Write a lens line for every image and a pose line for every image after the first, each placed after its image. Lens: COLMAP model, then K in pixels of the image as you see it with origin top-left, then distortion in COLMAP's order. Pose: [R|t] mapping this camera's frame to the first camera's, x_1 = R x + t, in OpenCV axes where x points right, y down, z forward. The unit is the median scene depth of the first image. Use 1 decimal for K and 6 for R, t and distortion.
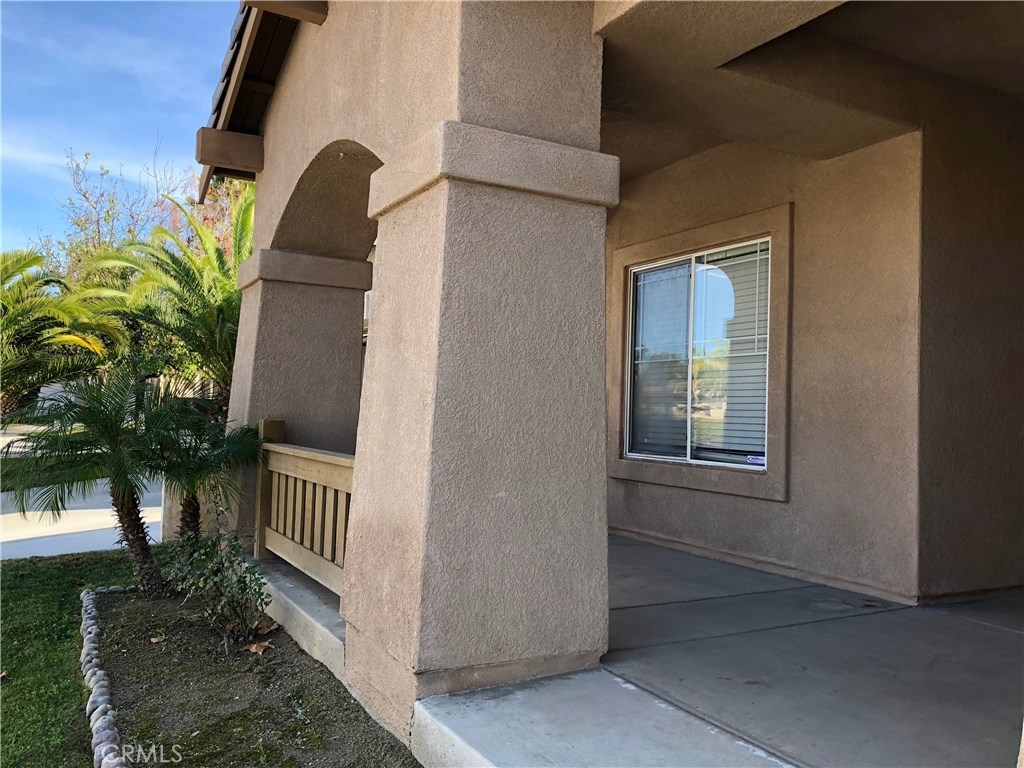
lens RADIAL K [[822.0, 0, 512.0], [0, 822.0, 384.0], [0, 0, 1]] dist [0.128998, 0.002761]
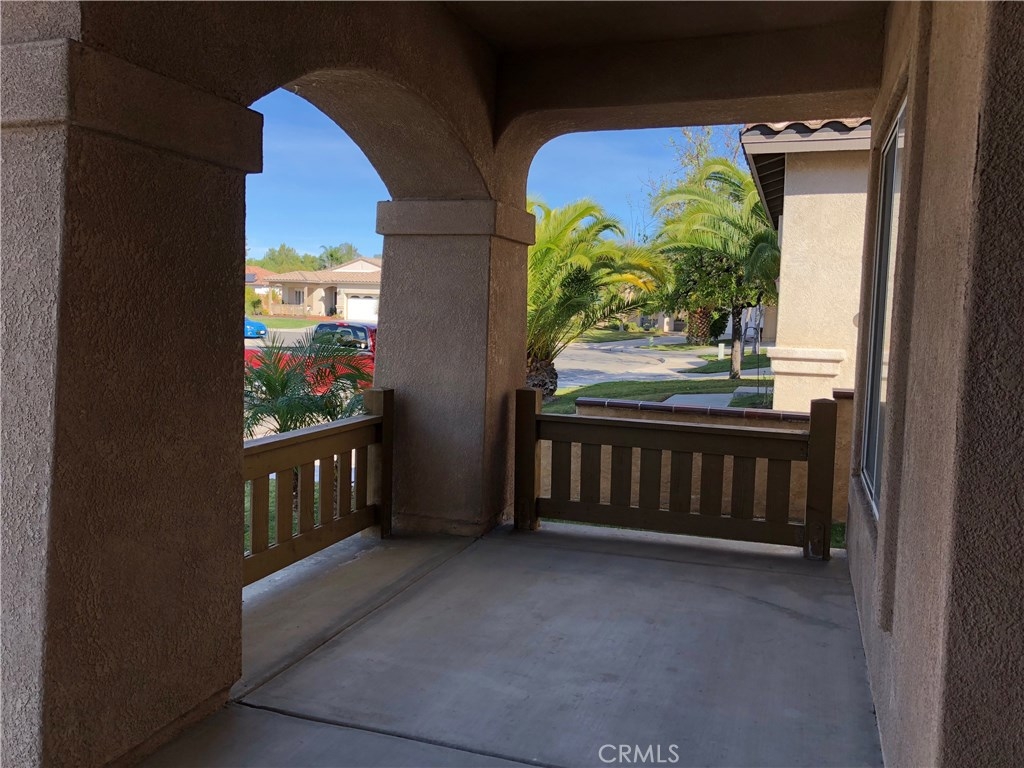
lens RADIAL K [[838.0, 0, 512.0], [0, 838.0, 384.0], [0, 0, 1]] dist [0.065018, -0.000500]
pose [[0.663156, 0.052510, -0.746637, 0.473395], [0.020371, 0.995900, 0.088133, -0.039551], [0.748204, -0.073655, 0.659367, 0.463489]]
